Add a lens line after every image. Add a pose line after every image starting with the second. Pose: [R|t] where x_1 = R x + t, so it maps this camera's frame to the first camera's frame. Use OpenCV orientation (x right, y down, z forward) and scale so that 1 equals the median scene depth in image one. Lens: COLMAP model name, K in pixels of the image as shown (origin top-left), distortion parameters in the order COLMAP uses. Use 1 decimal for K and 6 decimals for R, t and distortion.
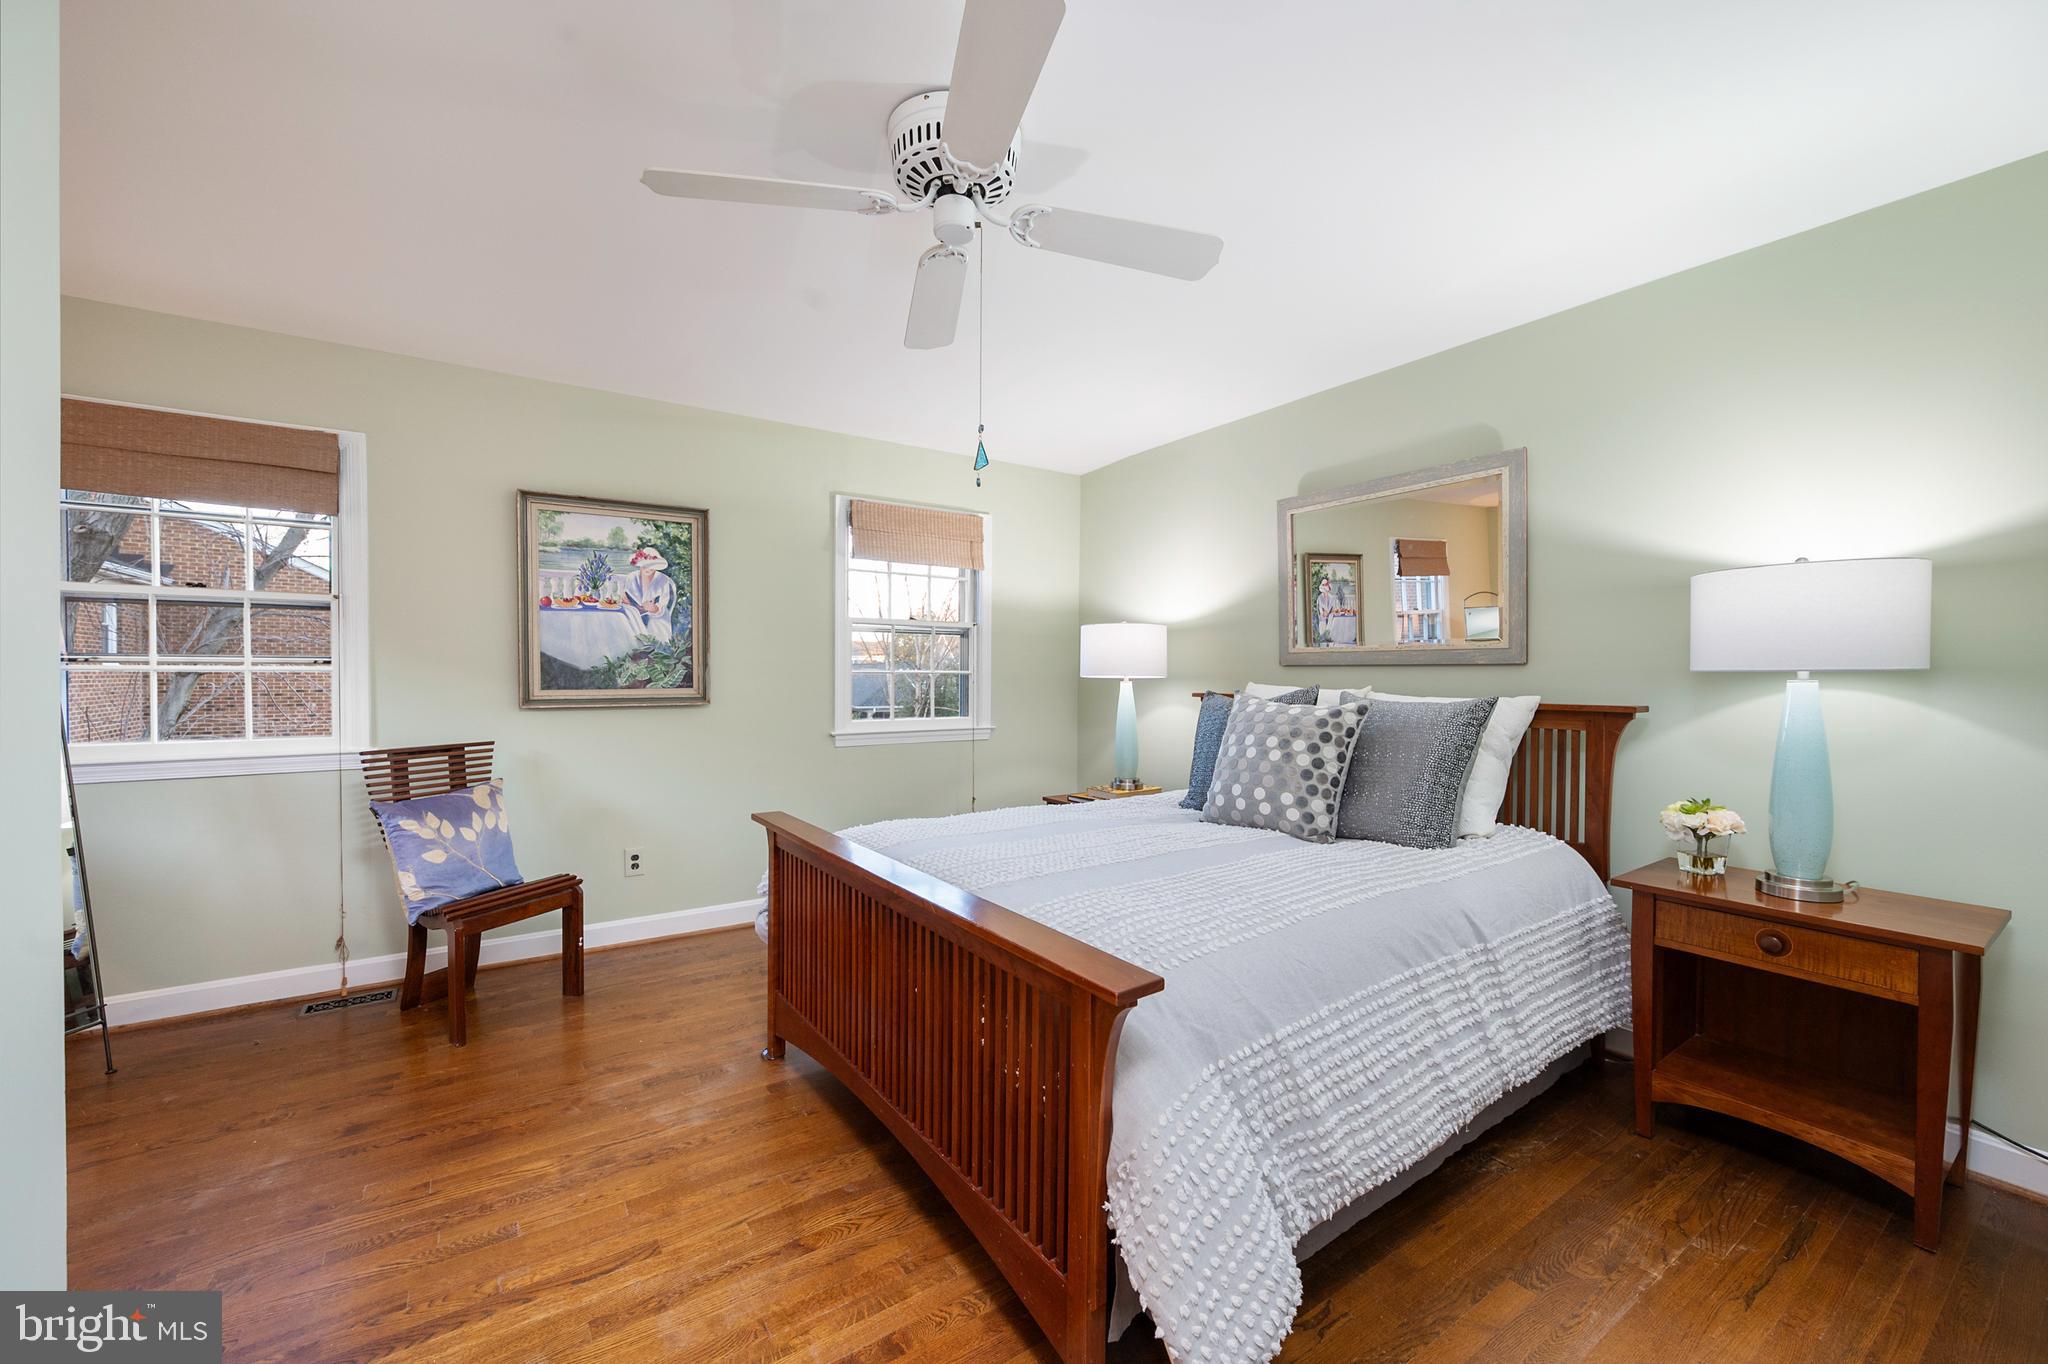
lens RADIAL K [[799.3, 0, 1020.9], [0, 799.3, 684.8], [0, 0, 1]] dist [-0.000130, 0.000036]
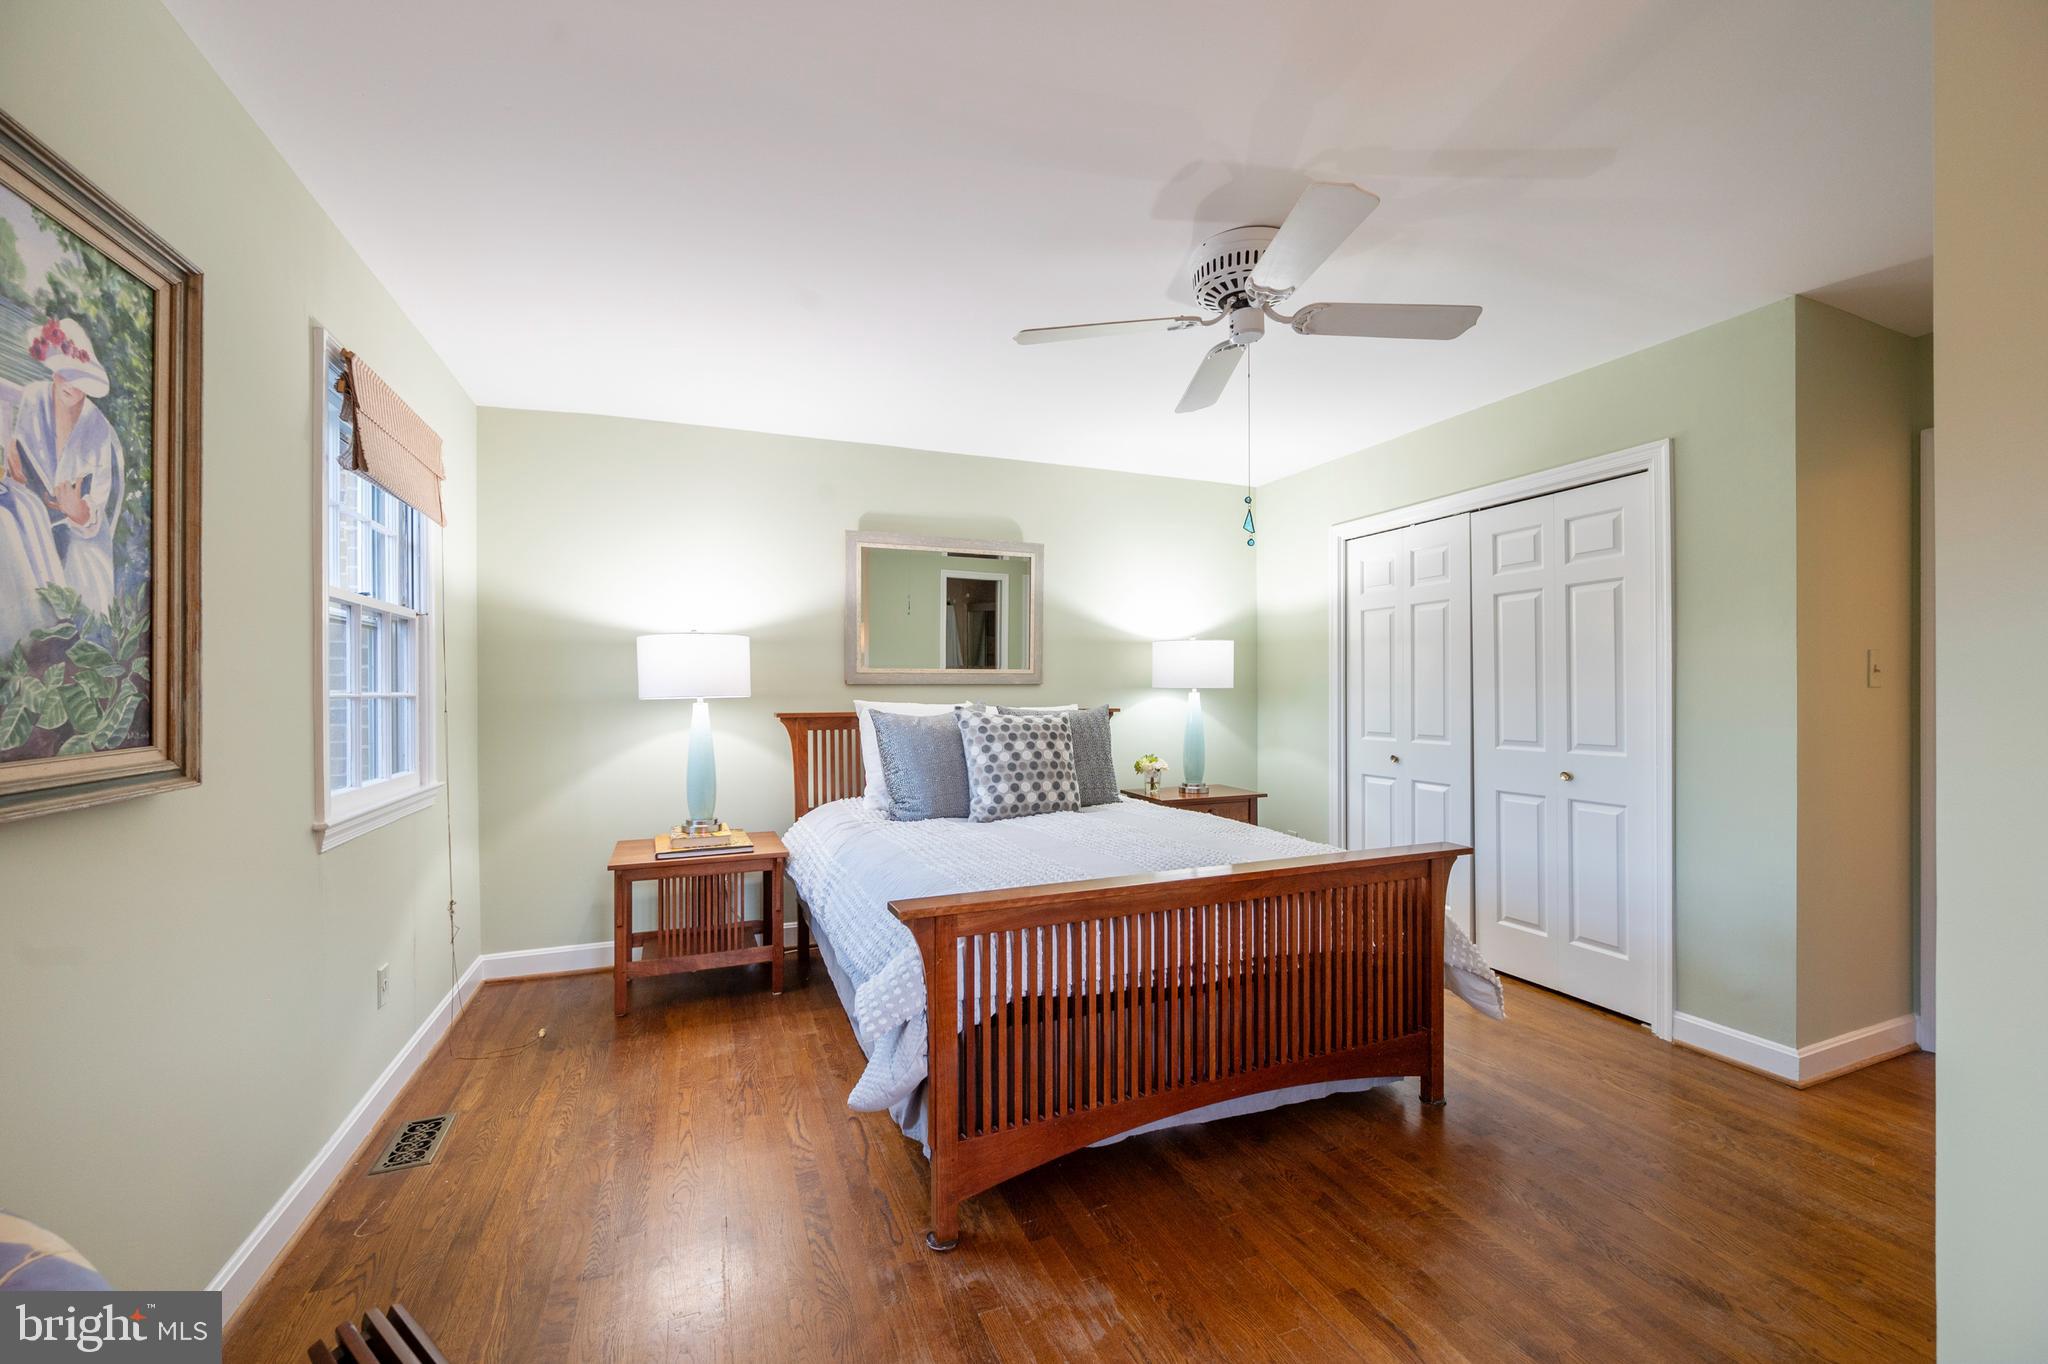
lens RADIAL K [[799.3, 0, 1023.8], [0, 799.3, 683.5], [0, 0, 1]] dist [-0.000130, 0.000036]
pose [[0.204258, -0.001949, 0.978915, -0.700165], [0.012995, 0.999915, -0.000720, -0.018835], [-0.978831, 0.012869, 0.204266, 0.554294]]
